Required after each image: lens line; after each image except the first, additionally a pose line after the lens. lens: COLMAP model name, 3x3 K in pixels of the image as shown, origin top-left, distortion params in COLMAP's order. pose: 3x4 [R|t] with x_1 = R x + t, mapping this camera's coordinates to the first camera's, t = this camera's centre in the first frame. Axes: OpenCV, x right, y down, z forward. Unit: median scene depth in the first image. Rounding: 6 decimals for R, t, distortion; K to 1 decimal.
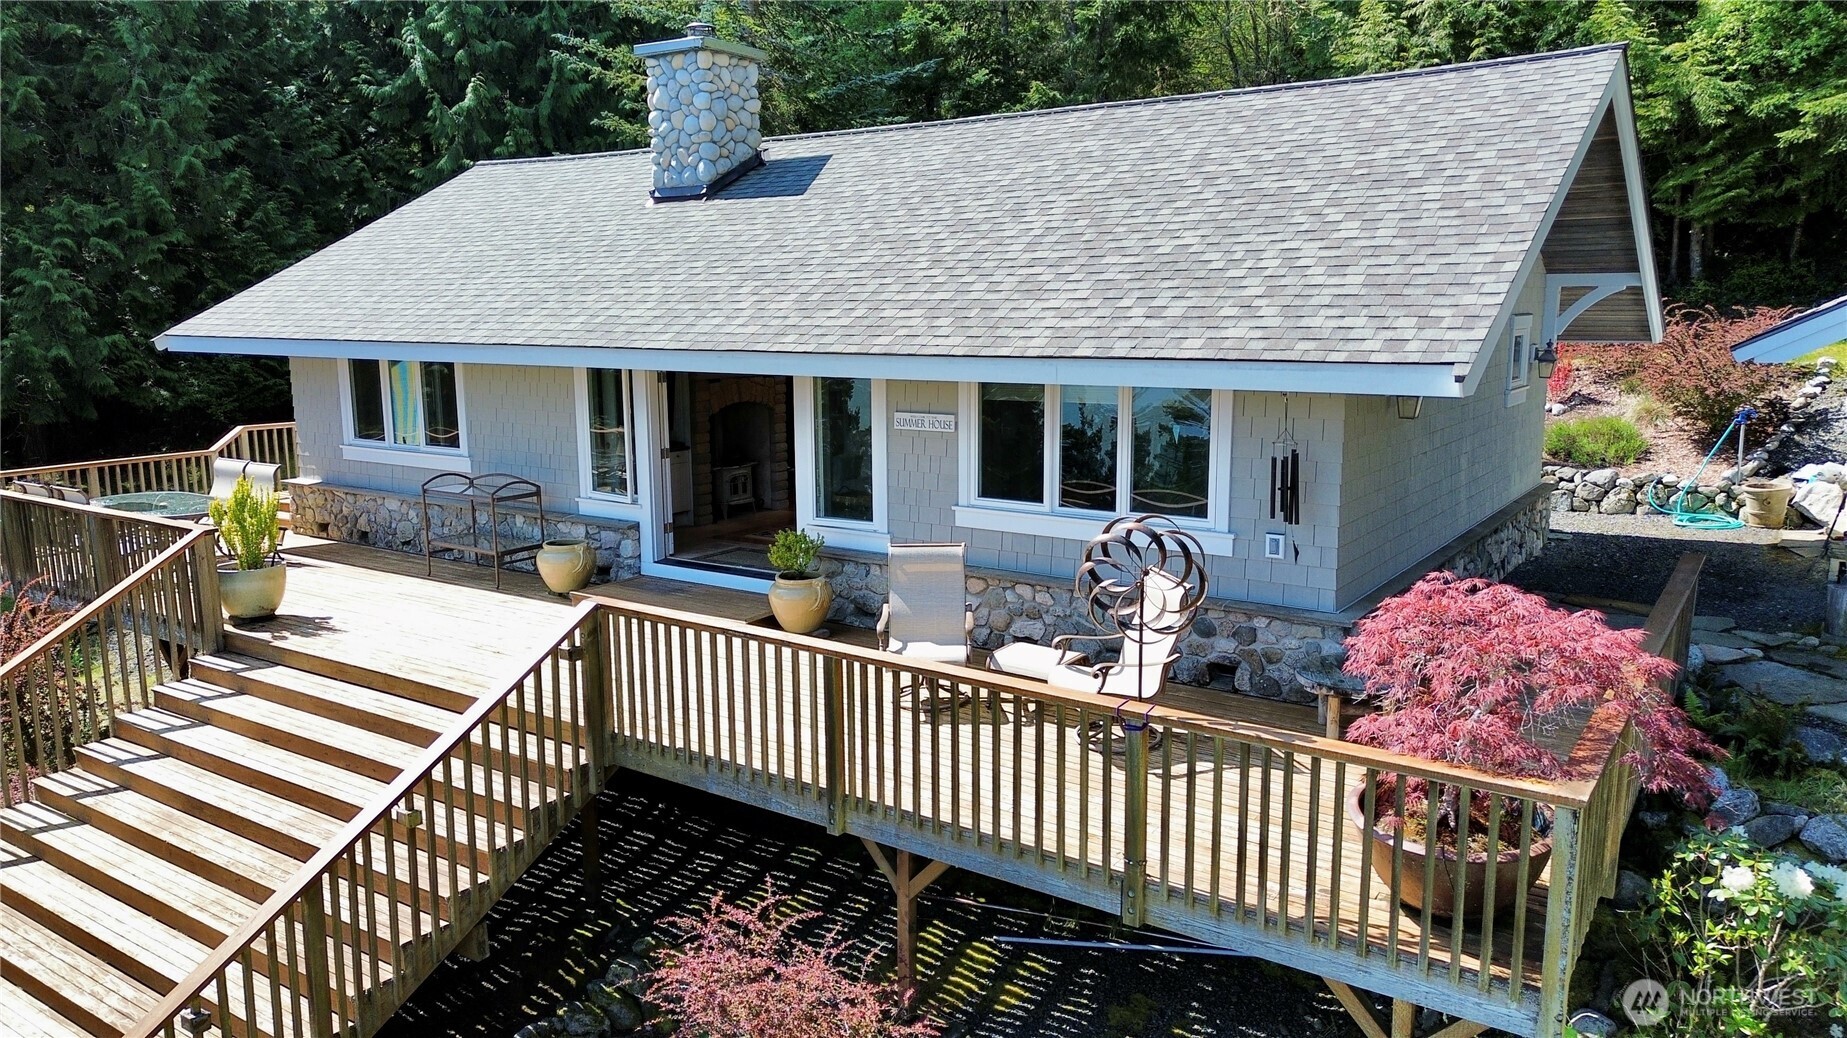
lens RADIAL K [[1299.1, 0, 931.3], [0, 1299.1, 518.4], [0, 0, 1]] dist [0.040900, -0.002505]
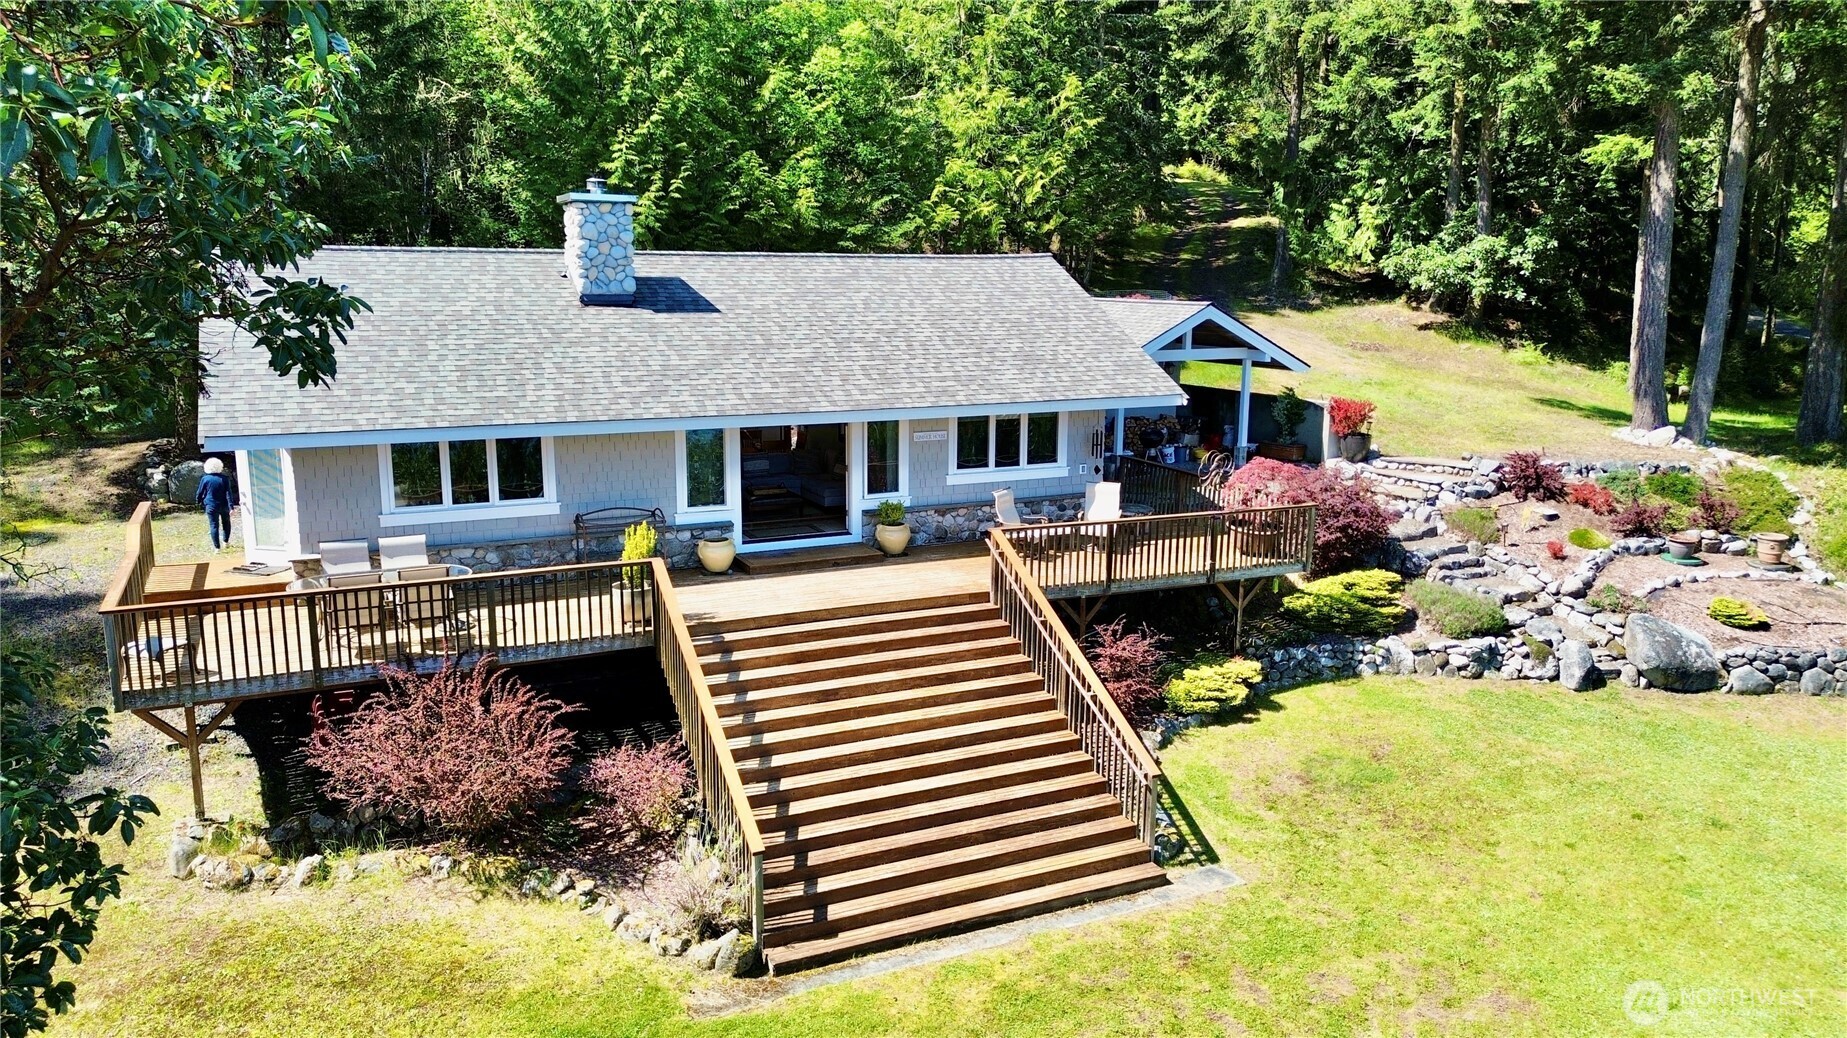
lens RADIAL K [[1299.1, 0, 931.3], [0, 1299.1, 518.4], [0, 0, 1]] dist [0.040900, -0.002505]
pose [[0.495182, -0.155218, 0.854811, -1.287748], [0.134302, 0.985760, 0.101196, -0.112916], [-0.858346, 0.064692, 0.508976, -0.004492]]
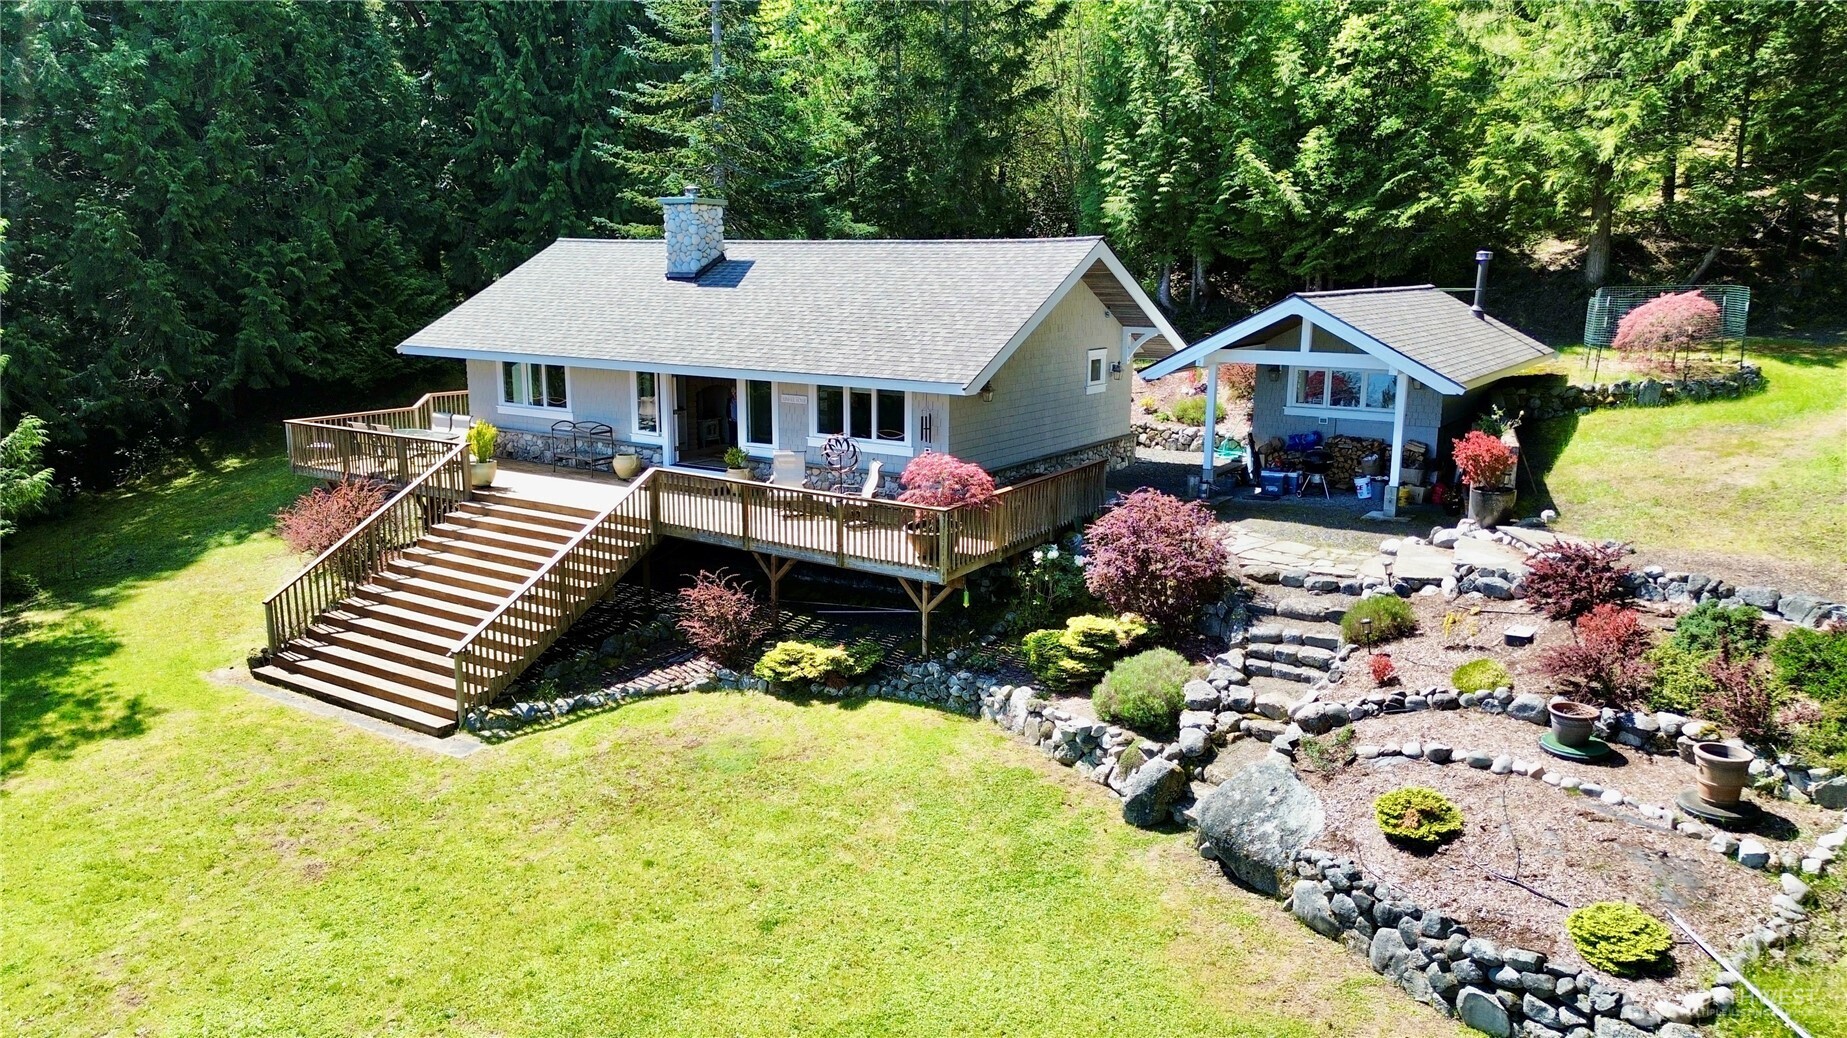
lens RADIAL K [[1299.1, 0, 931.3], [0, 1299.1, 518.4], [0, 0, 1]] dist [0.040900, -0.002505]
pose [[0.999786, 0.009578, 0.018358, 0.144654], [-0.010078, 0.999576, 0.027331, 0.051068], [-0.018089, -0.027510, 0.999458, -0.941763]]
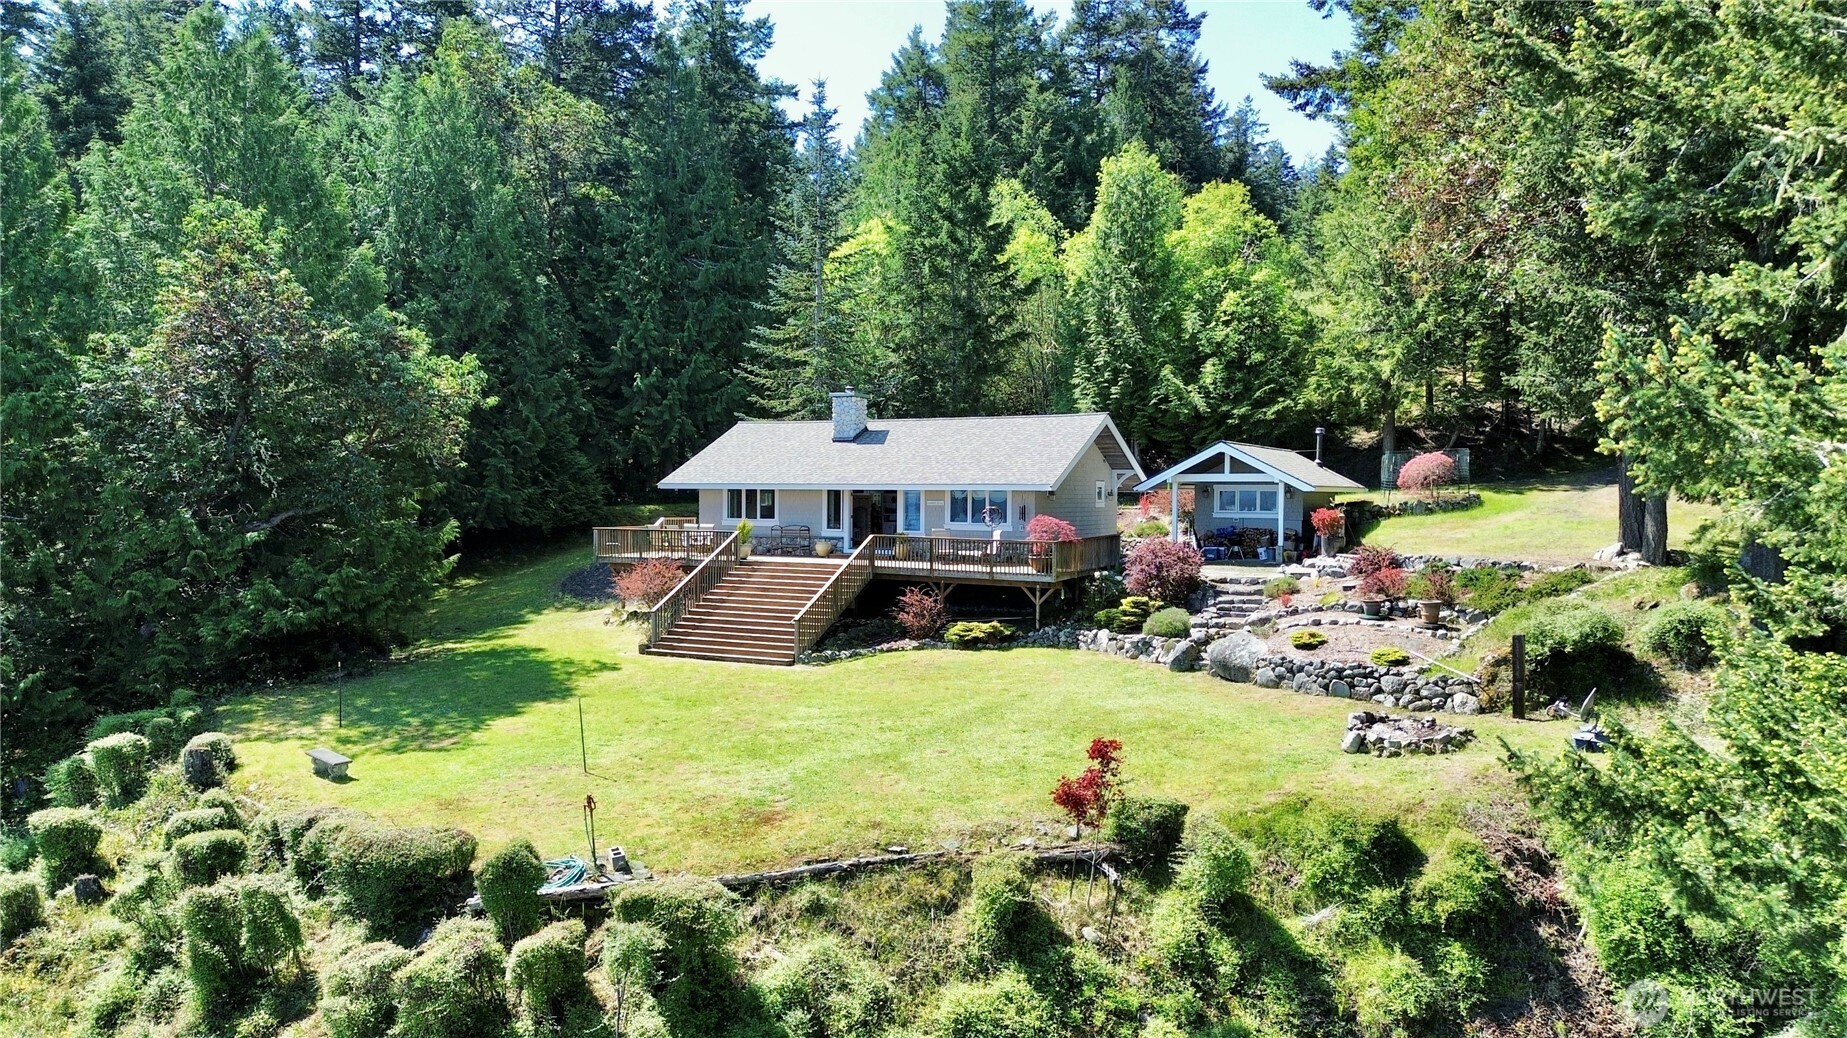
lens RADIAL K [[1287.9, 0, 927.8], [0, 1287.9, 522.8], [0, 0, 1]] dist [0.082789, -0.088663]
pose [[0.993464, 0.011533, 0.113560, -0.344294], [0.005118, 0.989381, -0.145257, 0.401425], [-0.114030, 0.144889, 0.982855, -2.046902]]
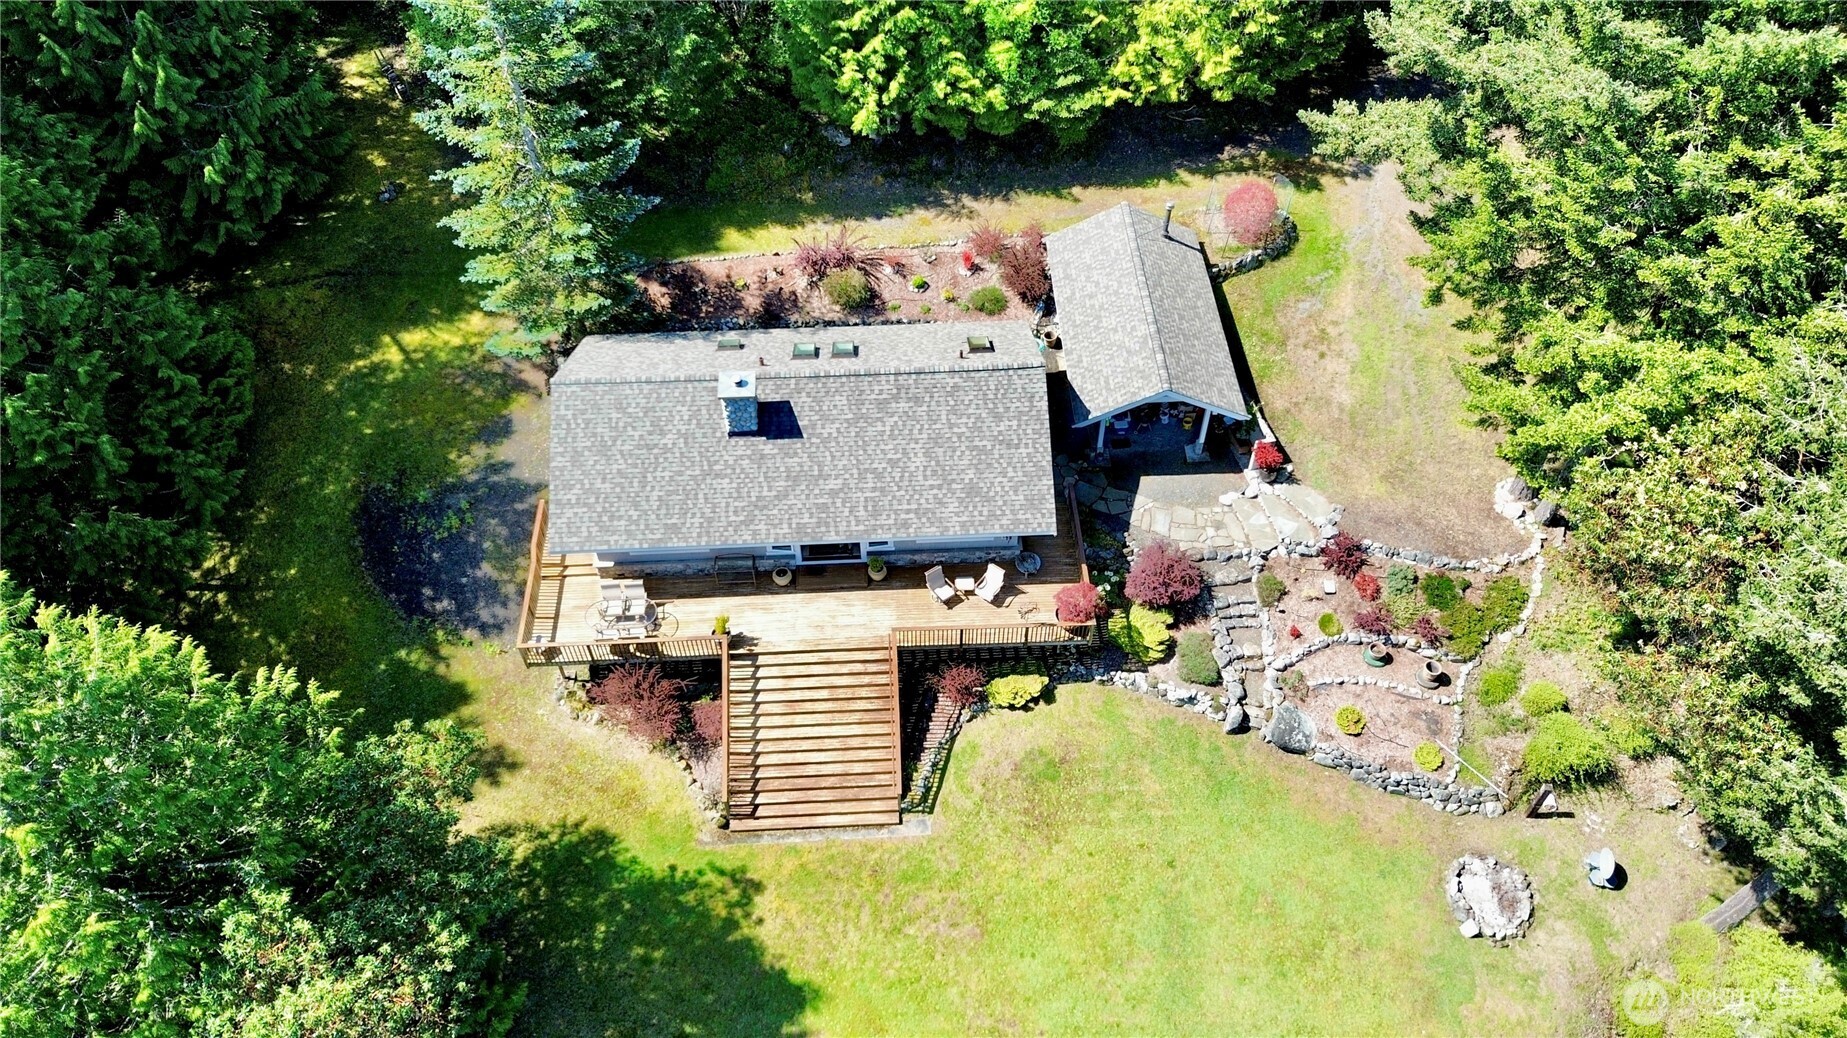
lens RADIAL K [[1283.6, 0, 926.7], [0, 1283.6, 511.7], [0, 0, 1]] dist [0.095657, -0.105139]
pose [[0.797065, -0.456663, 0.395154, -1.018415], [0.098267, 0.743702, 0.661250, -1.850407], [-0.595845, -0.488229, 0.637653, -0.980192]]
